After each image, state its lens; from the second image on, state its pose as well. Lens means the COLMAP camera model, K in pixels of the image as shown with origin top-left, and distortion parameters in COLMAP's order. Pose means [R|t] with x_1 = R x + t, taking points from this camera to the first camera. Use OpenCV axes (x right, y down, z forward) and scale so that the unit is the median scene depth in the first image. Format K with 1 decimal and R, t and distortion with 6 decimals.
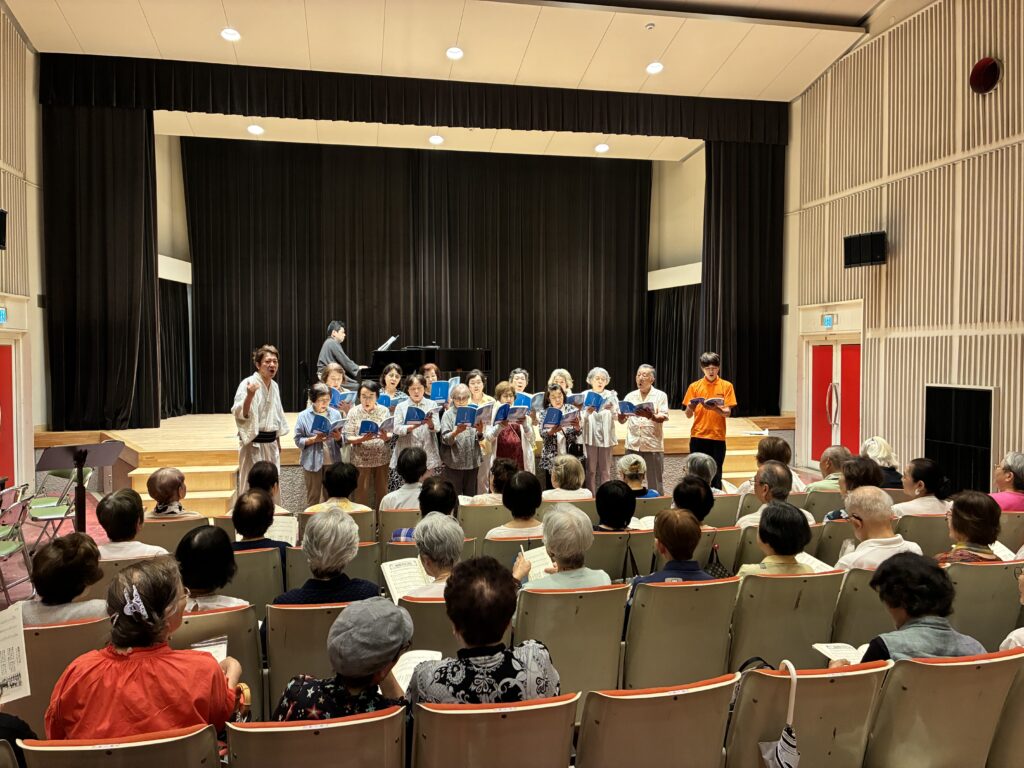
lens RADIAL K [[777.3, 0, 505.4], [0, 777.3, 377.9], [0, 0, 1]] dist [0.007848, -0.005930]
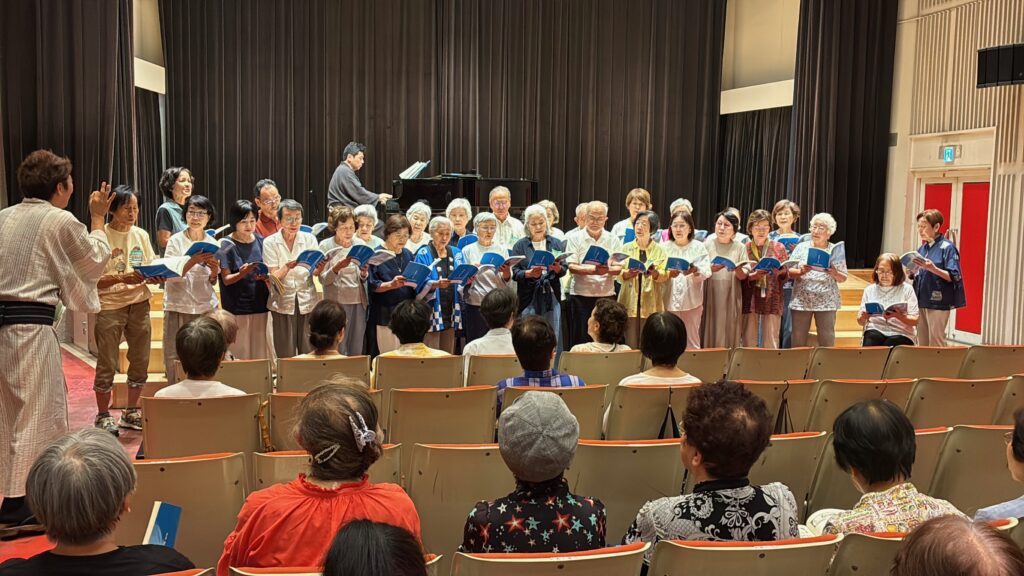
lens RADIAL K [[954.3, 0, 512.3], [0, 954.3, 279.5], [0, 0, 1]] dist [0.001602, 0.016985]
pose [[0.999755, 0.018085, 0.012739, -0.058801], [-0.018750, 0.998358, 0.054124, 0.014131], [-0.011739, -0.054350, 0.998453, -0.010927]]
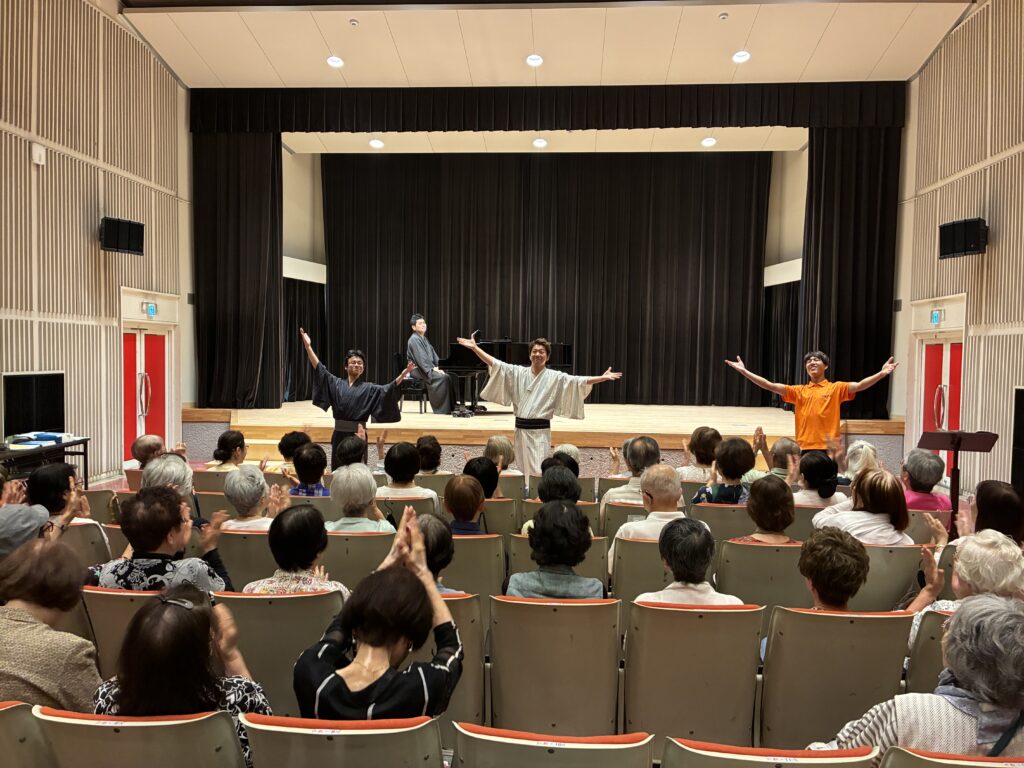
lens RADIAL K [[777.3, 0, 505.4], [0, 777.3, 377.9], [0, 0, 1]] dist [0.007848, -0.005930]
pose [[0.962933, 0.023431, -0.268720, 0.180409], [-0.023600, 0.999718, 0.002600, 0.007848], [0.268706, 0.003838, 0.963215, -0.019641]]
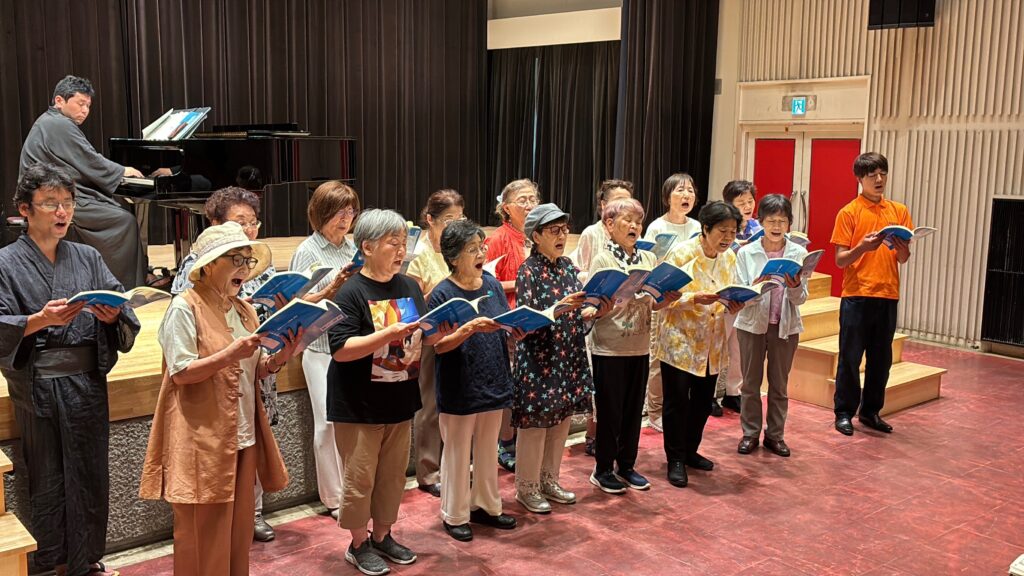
lens RADIAL K [[954.3, 0, 512.3], [0, 954.3, 279.5], [0, 0, 1]] dist [0.001602, 0.016985]
pose [[0.883365, -0.053996, 0.465564, -0.243799], [0.001242, 0.993607, 0.112883, -0.013560], [-0.468683, -0.099139, 0.877786, 0.346938]]
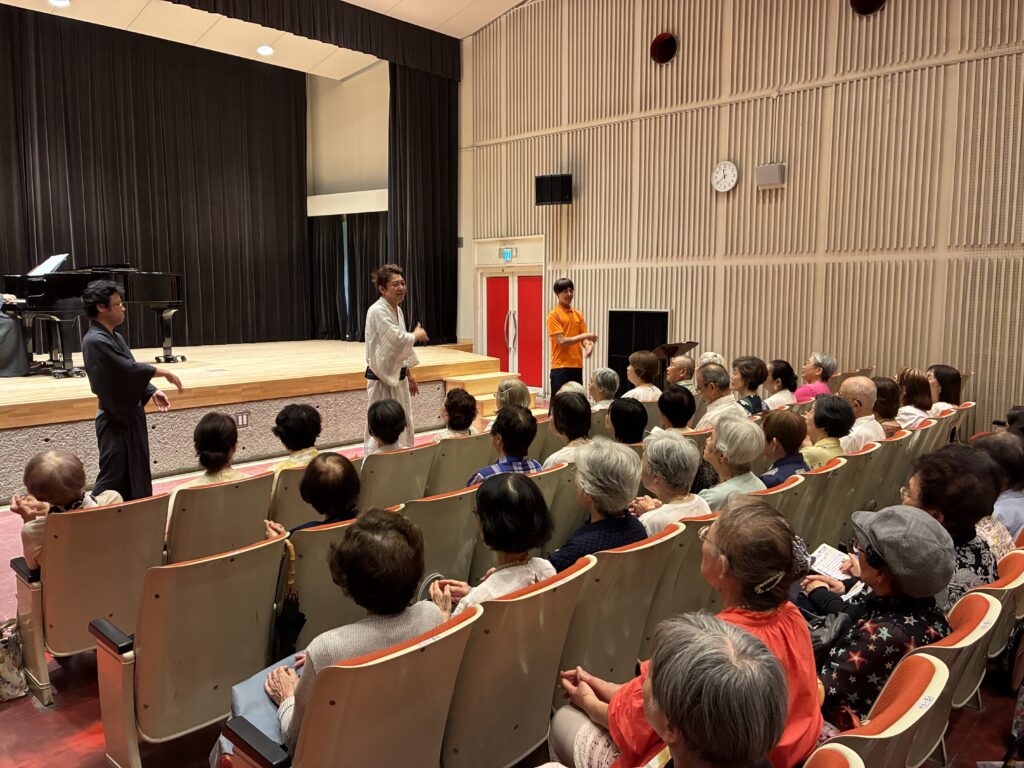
lens RADIAL K [[771.8, 0, 529.4], [0, 771.8, 380.8], [0, 0, 1]] dist [0.020820, -0.002984]
pose [[0.806900, -0.064730, 0.587131, -0.215731], [0.016726, 0.996083, 0.086830, 0.010884], [-0.590451, -0.060243, 0.804822, 0.100848]]
